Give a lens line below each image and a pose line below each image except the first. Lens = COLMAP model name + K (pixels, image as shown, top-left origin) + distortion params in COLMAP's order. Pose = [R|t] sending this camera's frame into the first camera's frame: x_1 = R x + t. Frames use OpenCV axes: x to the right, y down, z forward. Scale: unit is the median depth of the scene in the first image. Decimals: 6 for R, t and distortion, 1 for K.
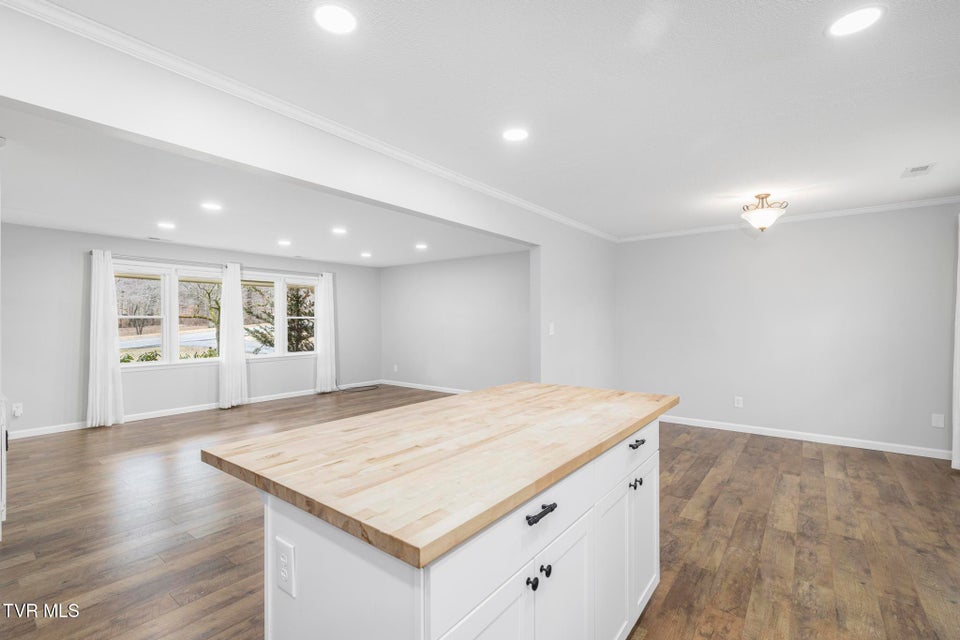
lens RADIAL K [[429.3, 0, 480.0], [0, 429.3, 320.0], [0, 0, 1]] dist [0.003483, 0.001140]
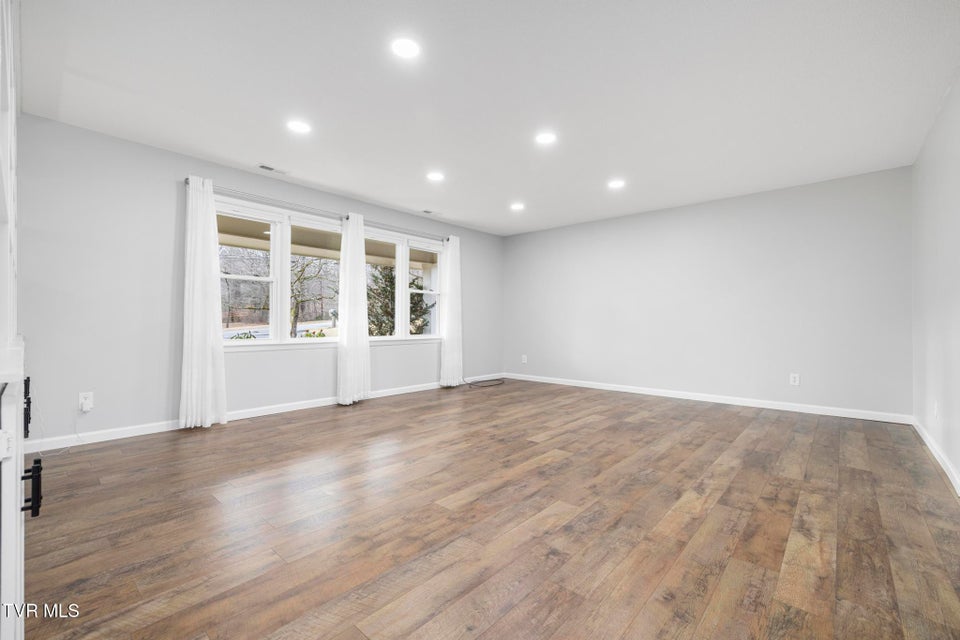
lens RADIAL K [[407.1, 0, 480.0], [0, 407.1, 320.0], [0, 0, 1]] dist [-0.002121, -0.000264]
pose [[0.997687, 0.009313, -0.067338, -0.331346], [-0.009617, 0.999945, -0.004198, 0.061839], [0.067295, 0.004836, 0.997721, 0.324436]]
